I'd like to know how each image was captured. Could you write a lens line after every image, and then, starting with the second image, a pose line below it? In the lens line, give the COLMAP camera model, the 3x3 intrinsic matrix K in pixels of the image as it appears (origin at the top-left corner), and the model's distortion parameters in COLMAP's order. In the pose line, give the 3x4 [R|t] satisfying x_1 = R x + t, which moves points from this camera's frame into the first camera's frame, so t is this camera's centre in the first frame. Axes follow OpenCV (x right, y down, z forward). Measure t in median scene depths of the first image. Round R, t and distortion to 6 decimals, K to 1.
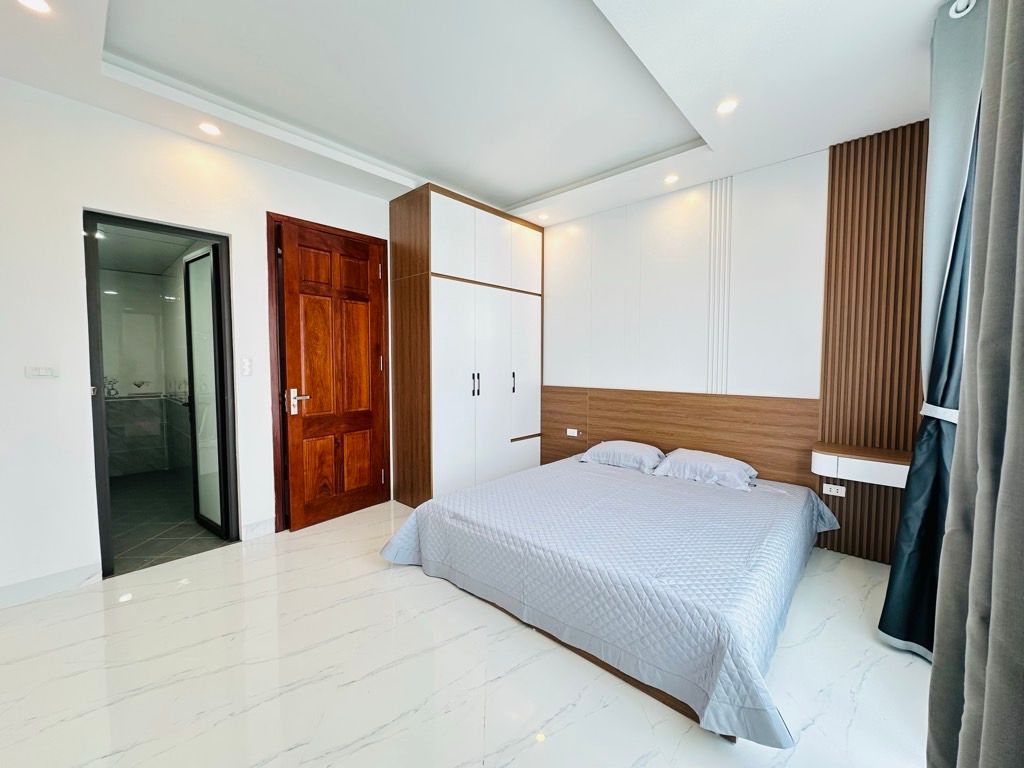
lens RADIAL K [[411.2, 0, 510.6], [0, 411.2, 385.5], [0, 0, 1]] dist [-0.004430, 0.001305]
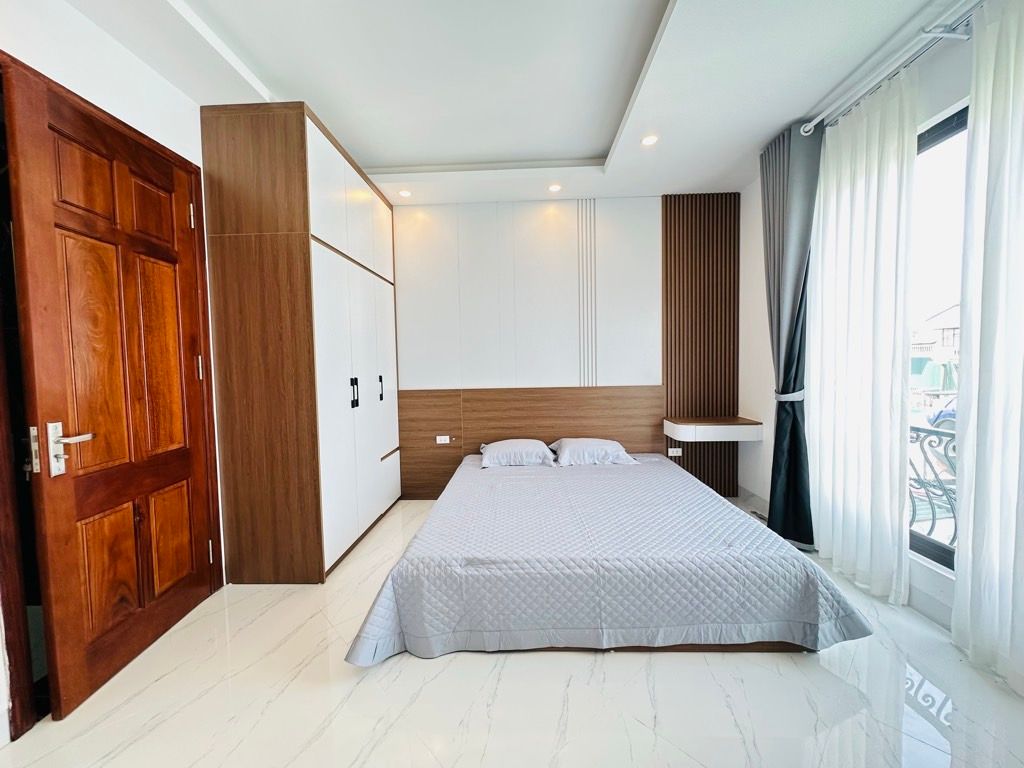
lens RADIAL K [[411.2, 0, 512.3], [0, 411.2, 384.8], [0, 0, 1]] dist [-0.004430, 0.001305]
pose [[0.758545, -0.051151, 0.649610, -0.405509], [0.058750, 0.998223, 0.010000, -0.008297], [-0.648967, 0.030580, 0.760202, 0.267154]]
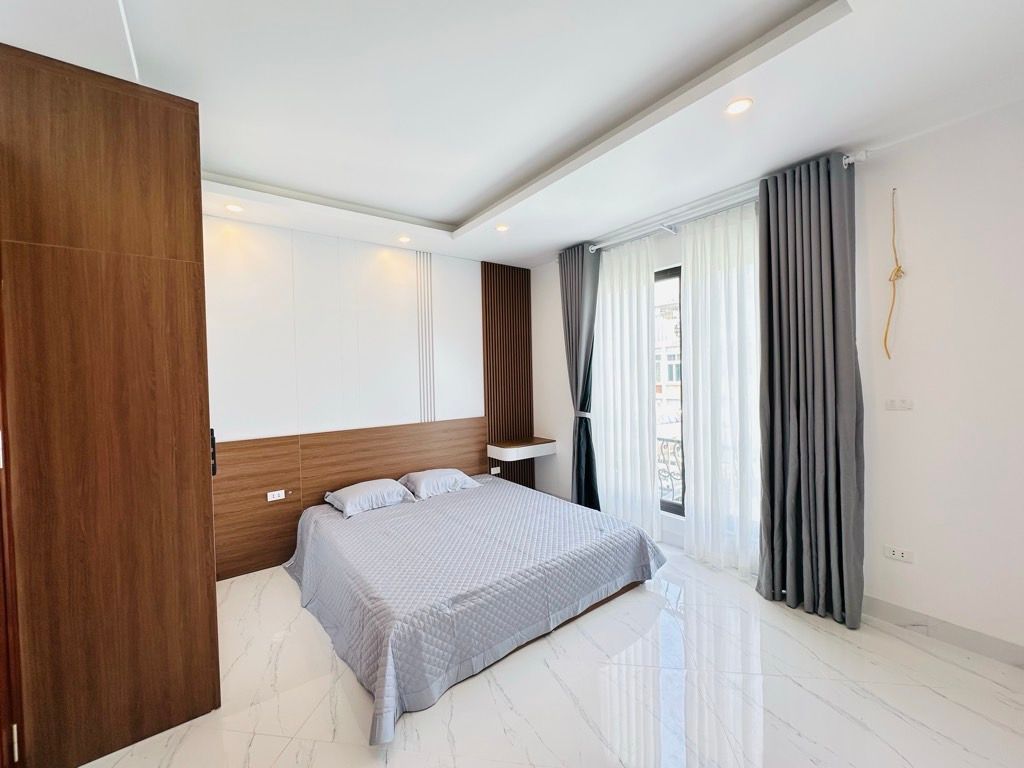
lens RADIAL K [[411.2, 0, 515.0], [0, 411.2, 384.4], [0, 0, 1]] dist [-0.004430, 0.001305]
pose [[0.175721, -0.029874, 0.983987, -0.680037], [0.080467, 0.996631, 0.015888, -0.091732], [-0.981146, 0.076387, 0.177533, 0.513505]]
